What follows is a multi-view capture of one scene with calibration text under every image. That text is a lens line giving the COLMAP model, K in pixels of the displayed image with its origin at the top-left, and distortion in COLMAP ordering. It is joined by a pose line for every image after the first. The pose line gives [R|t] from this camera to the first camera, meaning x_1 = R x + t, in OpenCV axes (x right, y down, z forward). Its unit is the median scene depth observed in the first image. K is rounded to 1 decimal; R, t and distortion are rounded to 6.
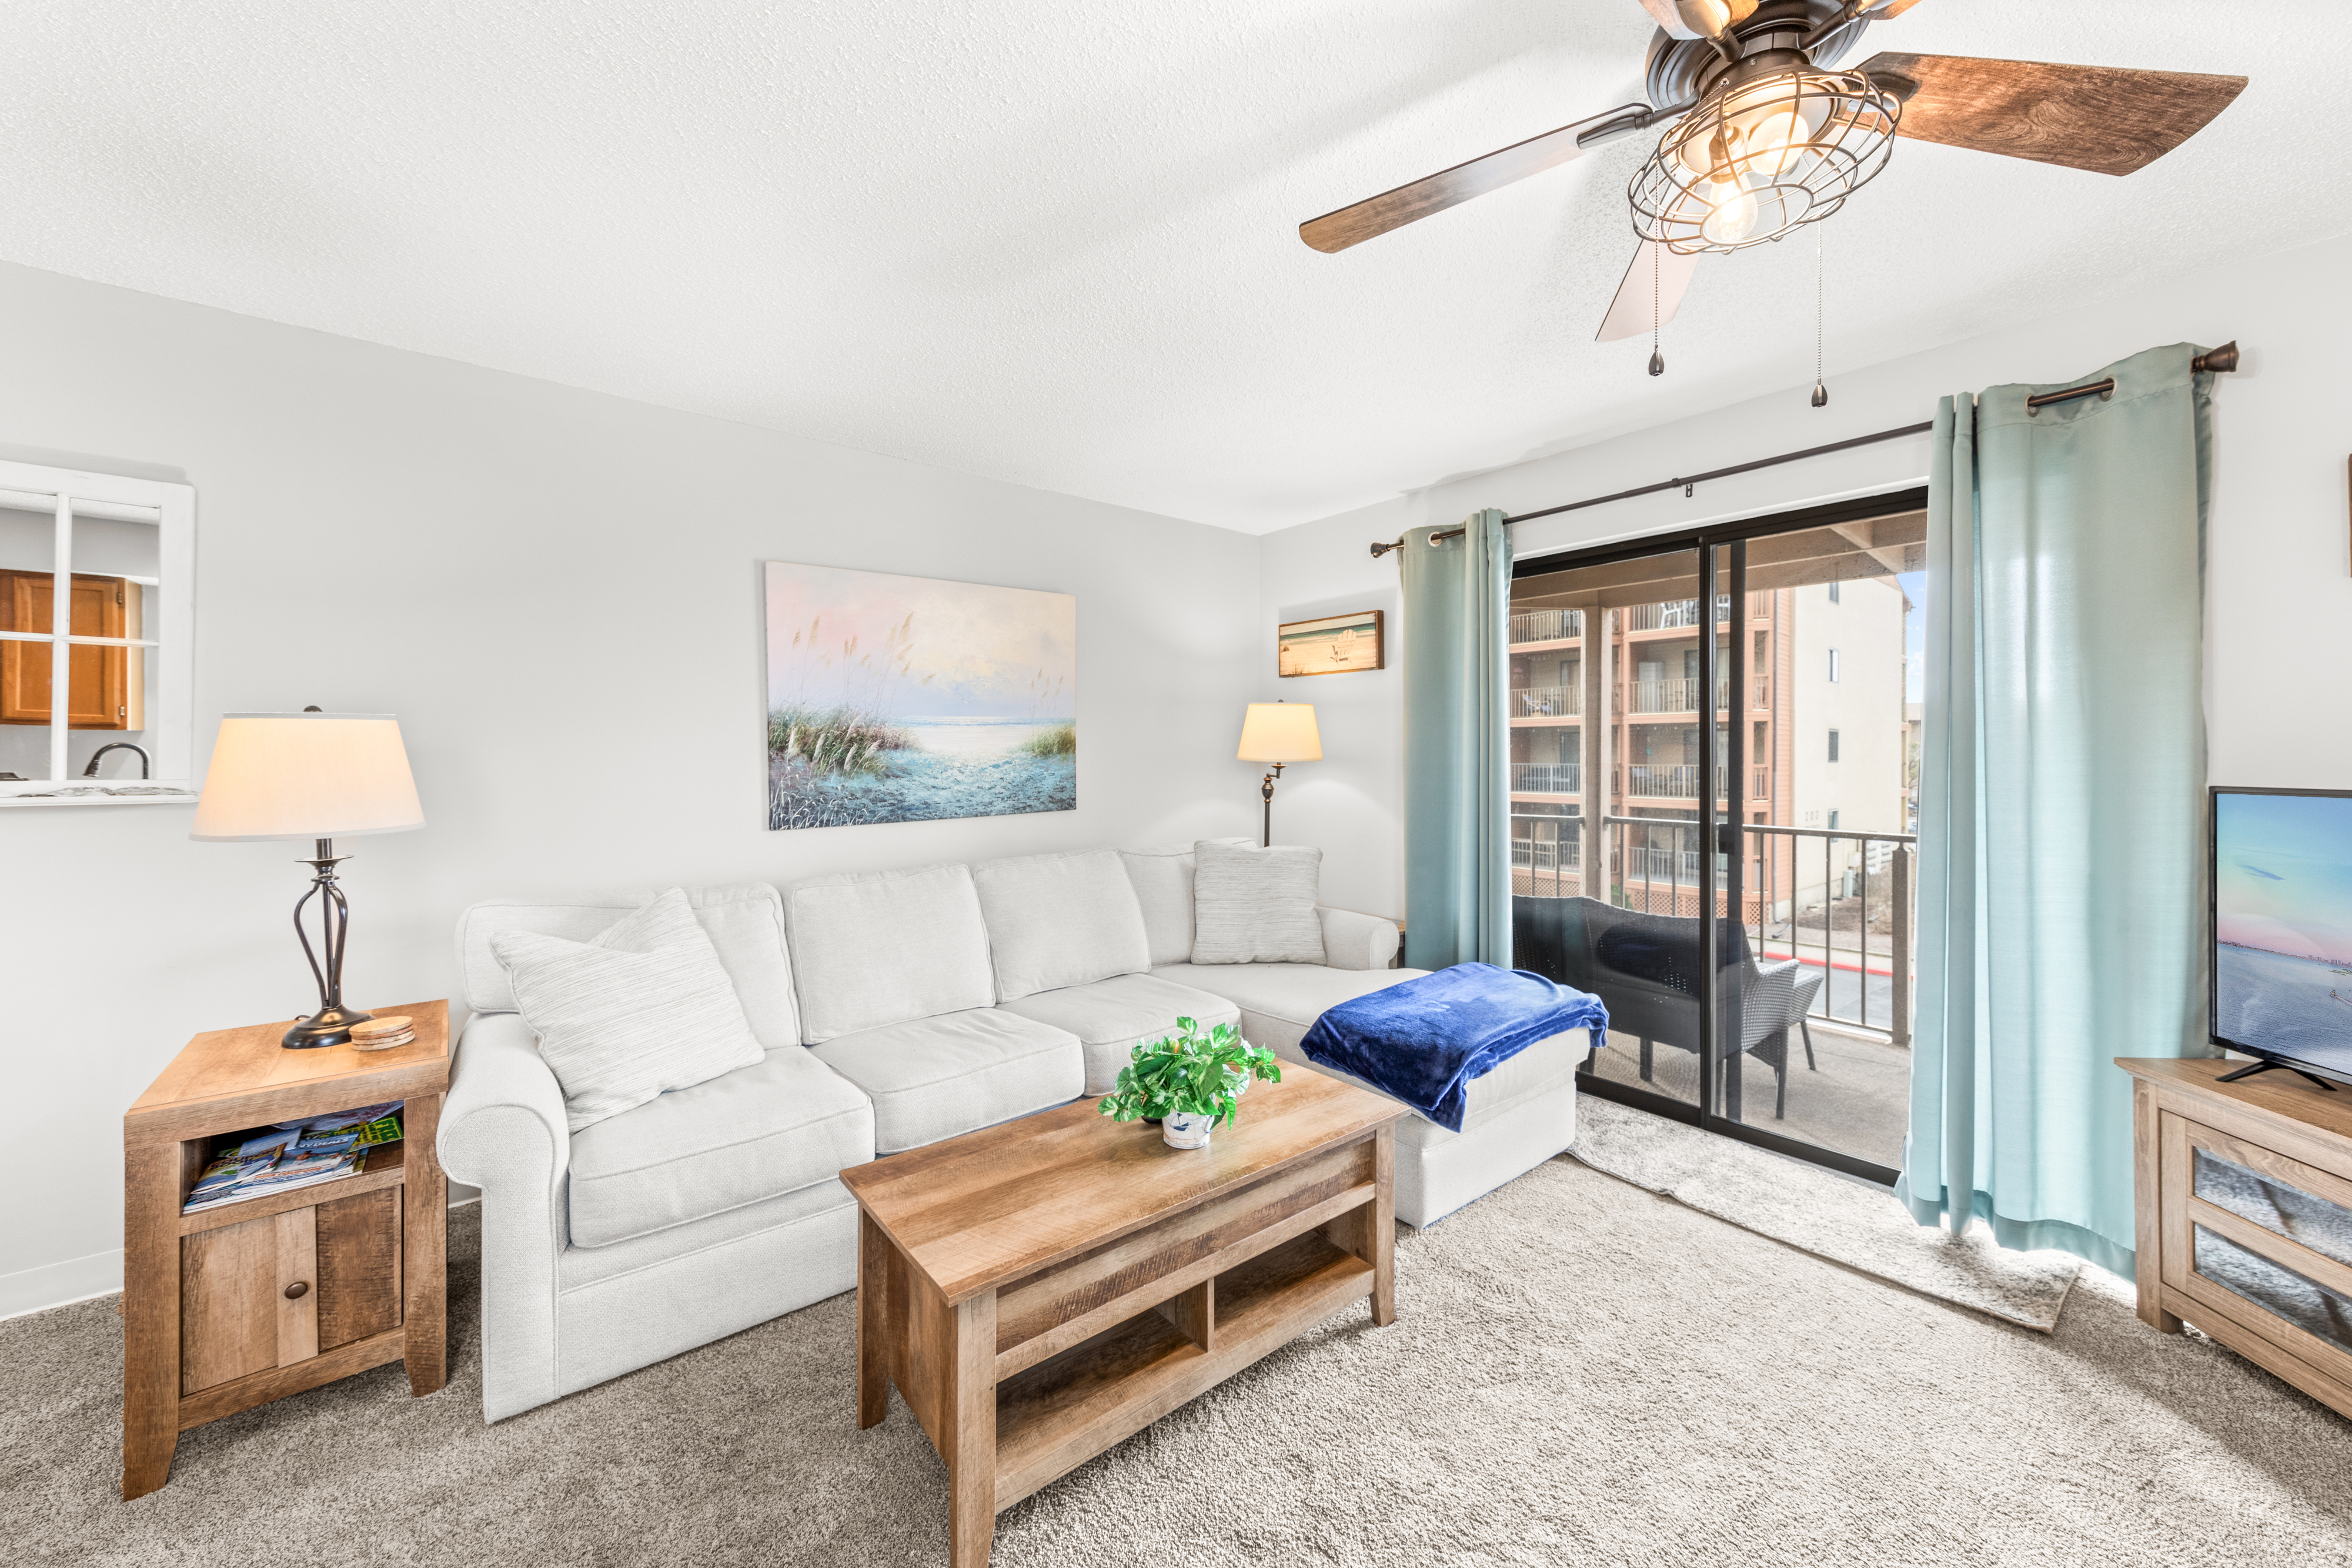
lens RADIAL K [[875.2, 0, 1172.4], [0, 875.2, 756.2], [0, 0, 1]] dist [0.005136, -0.000339]
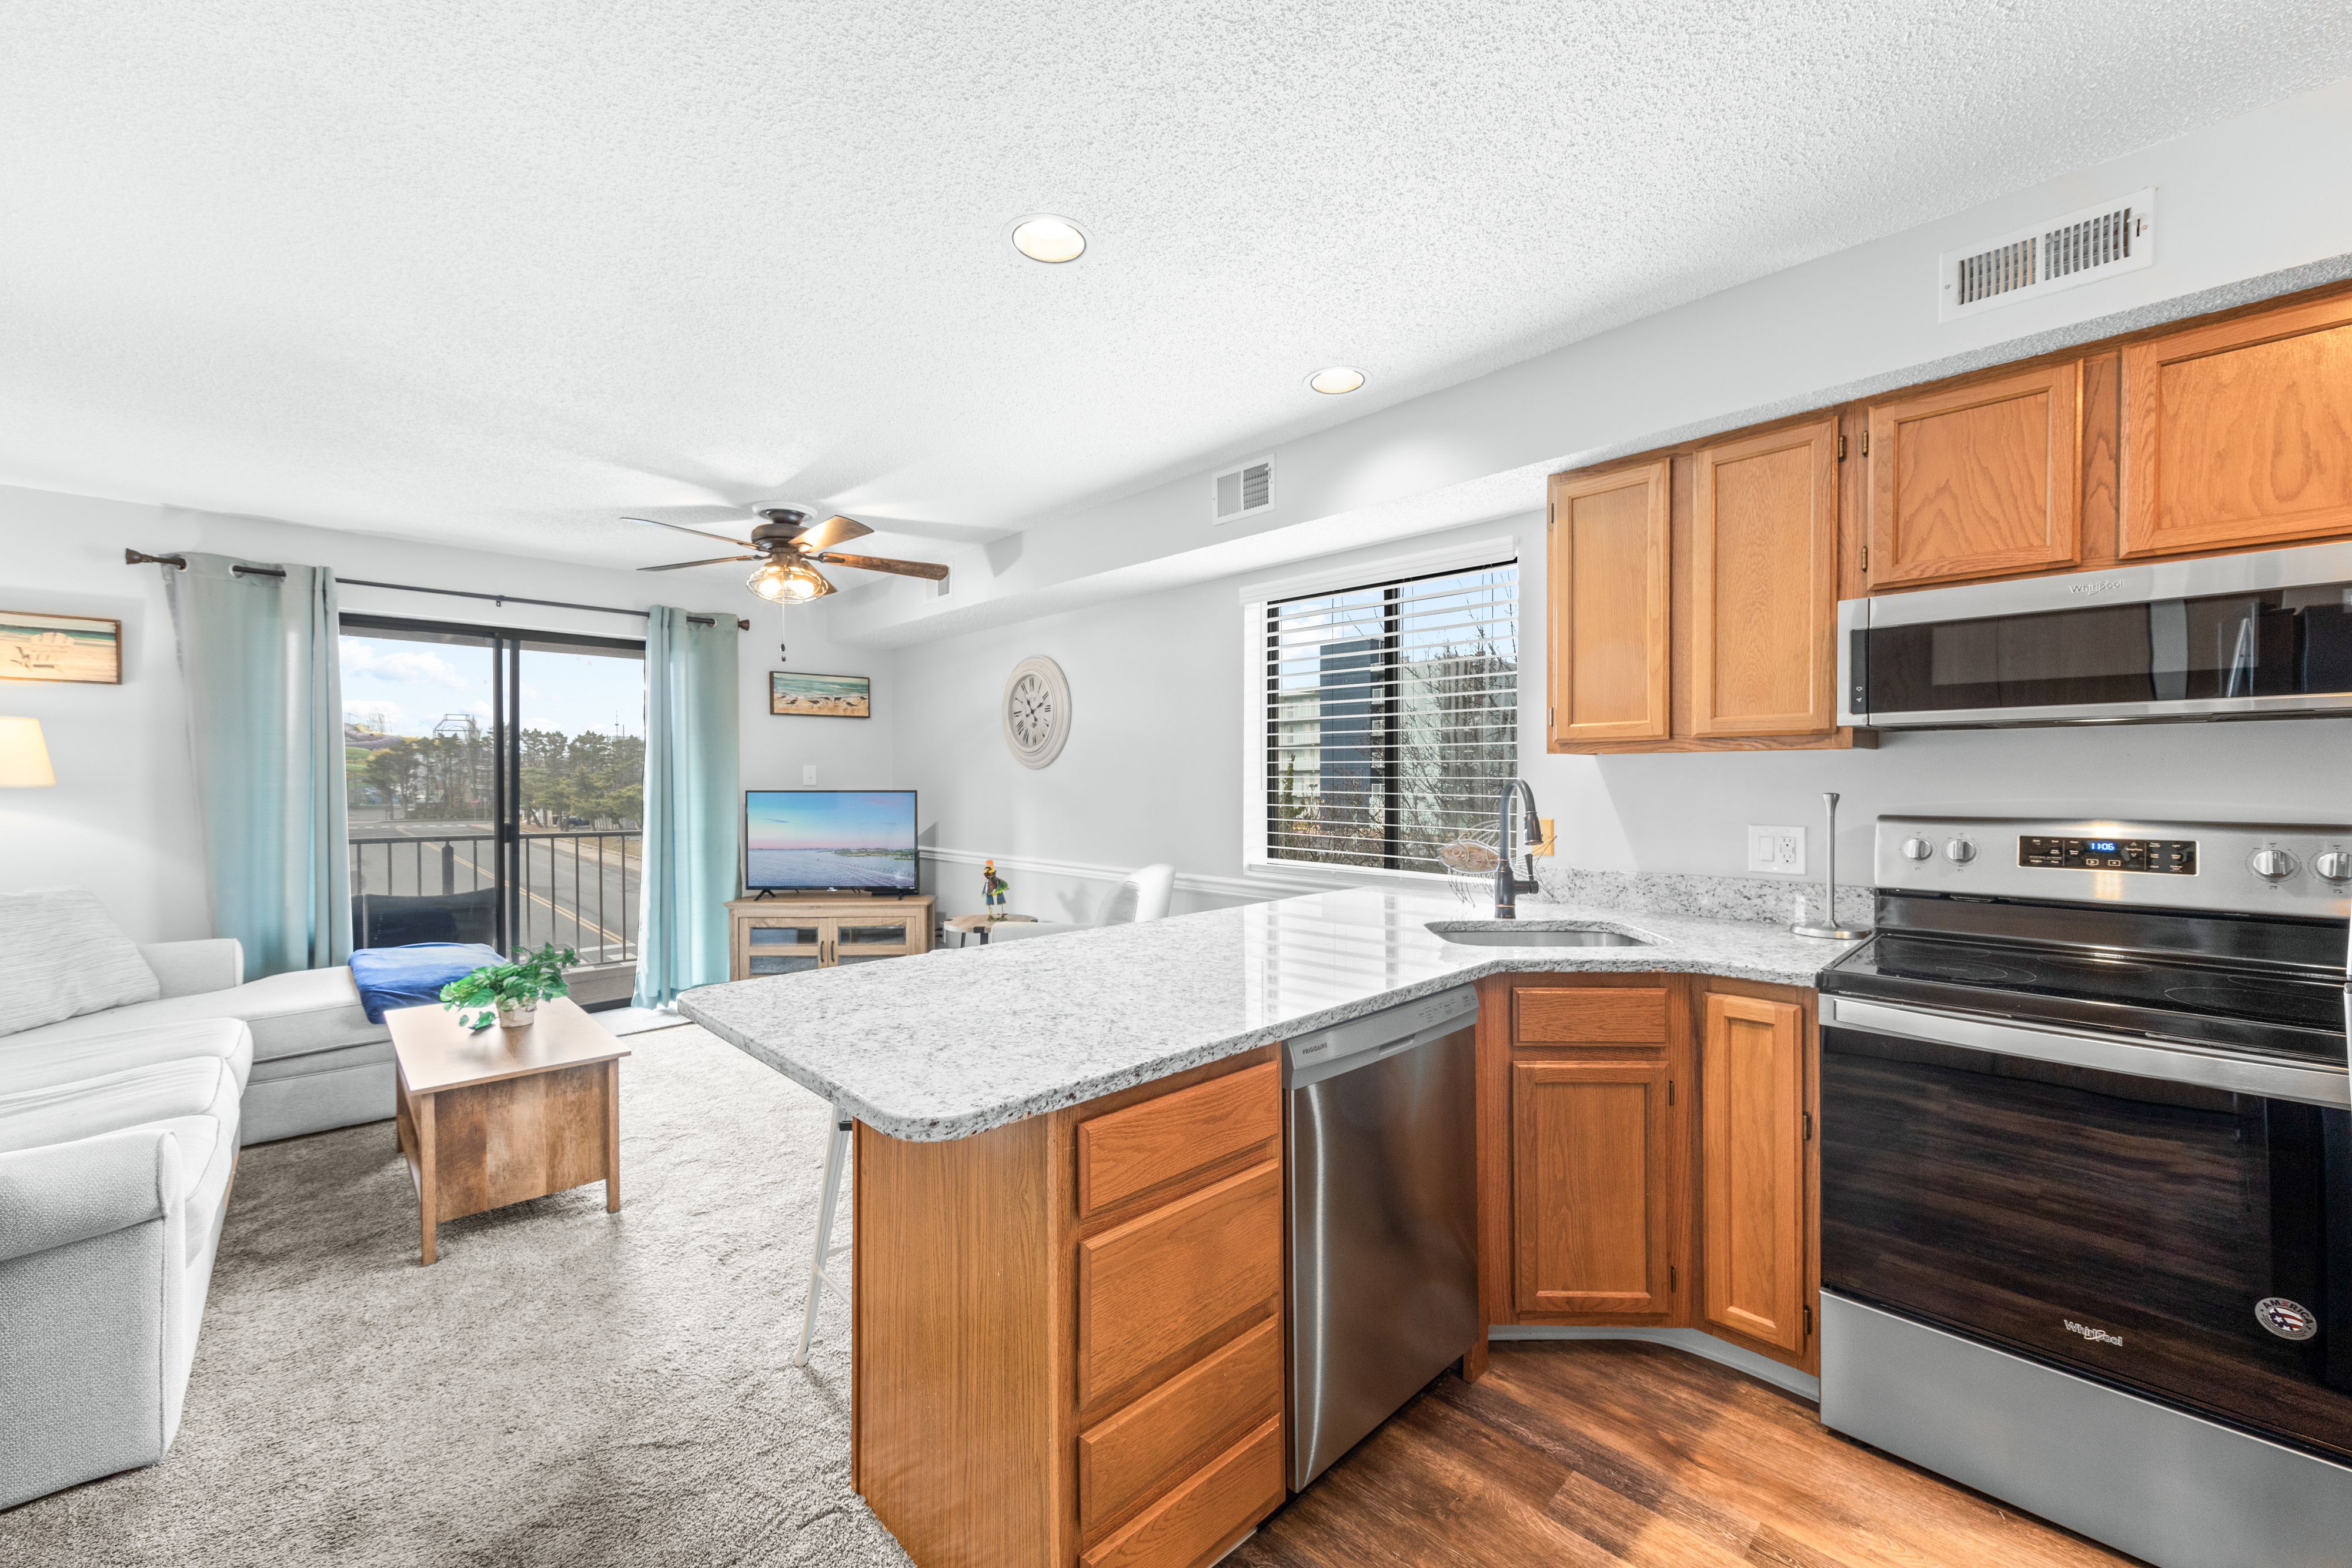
lens RADIAL K [[912.0, 0, 1171.4], [0, 912.0, 786.3], [0, 0, 1]] dist [0.000542, 0.000073]
pose [[-0.074169, -0.011557, 0.997179, -0.969294], [0.002534, 0.999927, 0.011777, -0.002709], [-0.997242, 0.003400, -0.074135, -0.027634]]
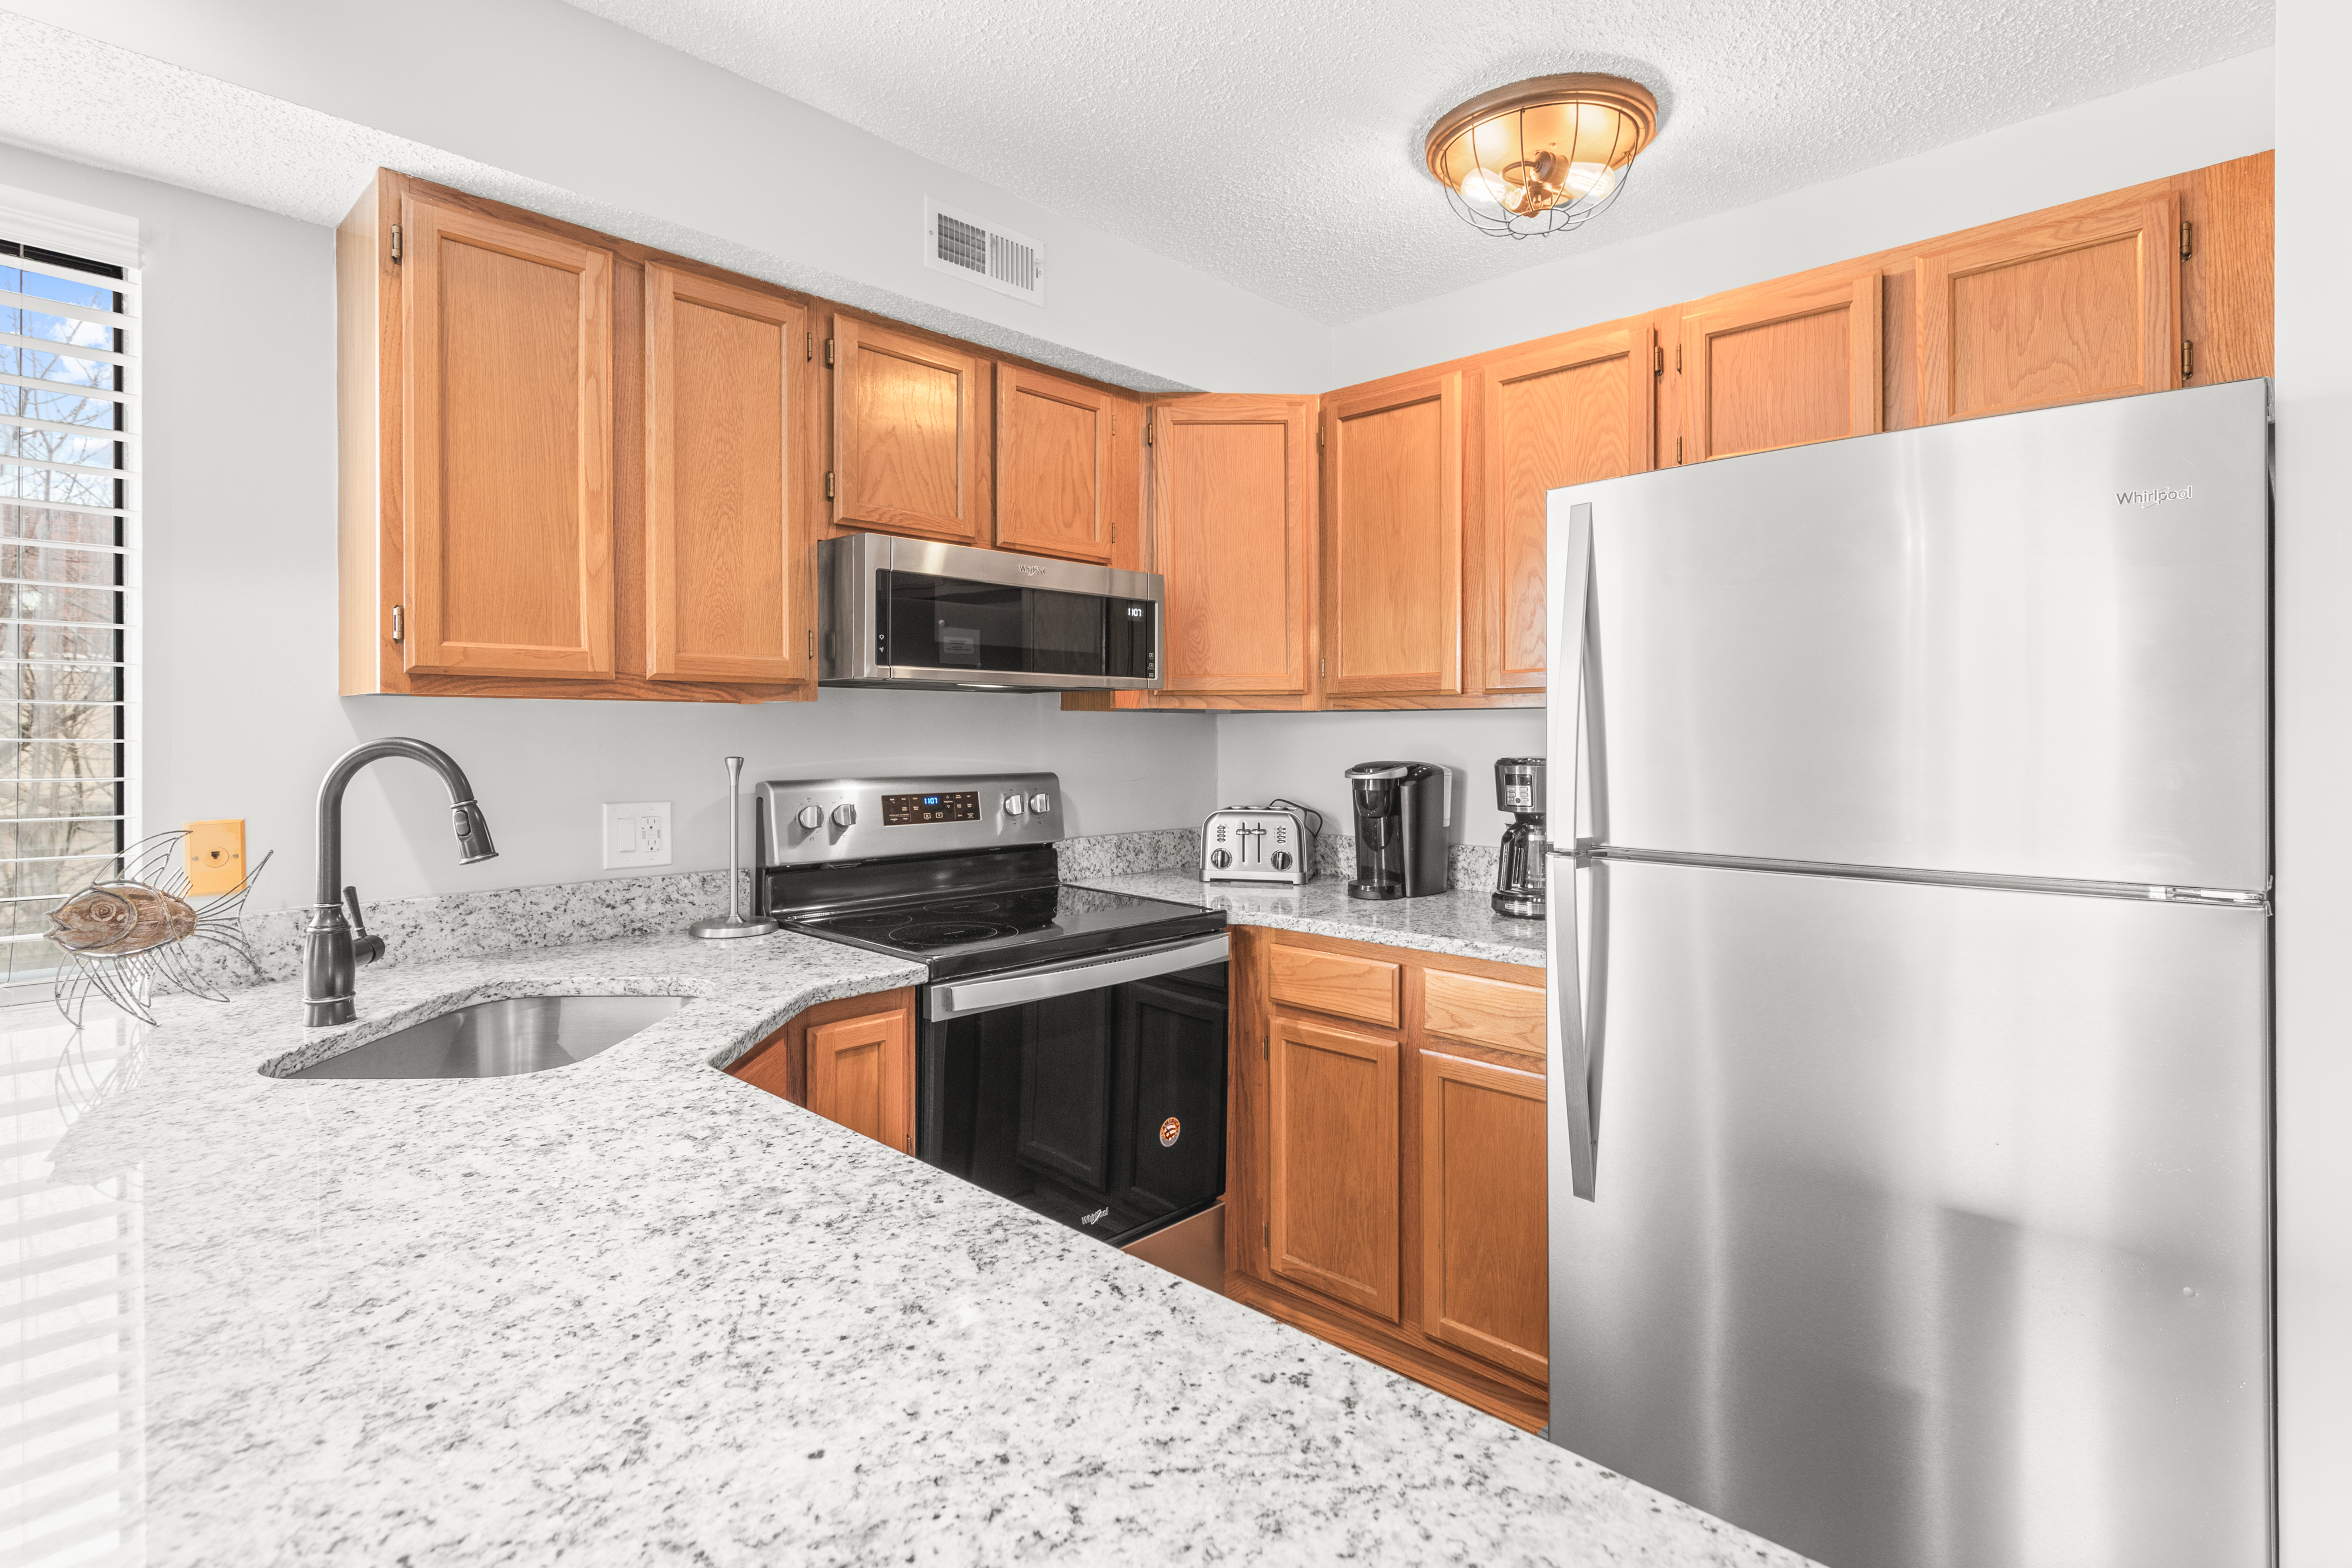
lens RADIAL K [[1161.5, 0, 1184.1], [0, 1161.5, 735.0], [0, 0, 1]] dist [0.001784, 0.000030]
pose [[-0.993060, -0.003220, -0.117564, -0.515879], [-0.003234, 0.999995, -0.000072, -0.002337], [0.117564, 0.000308, -0.993065, 0.158024]]
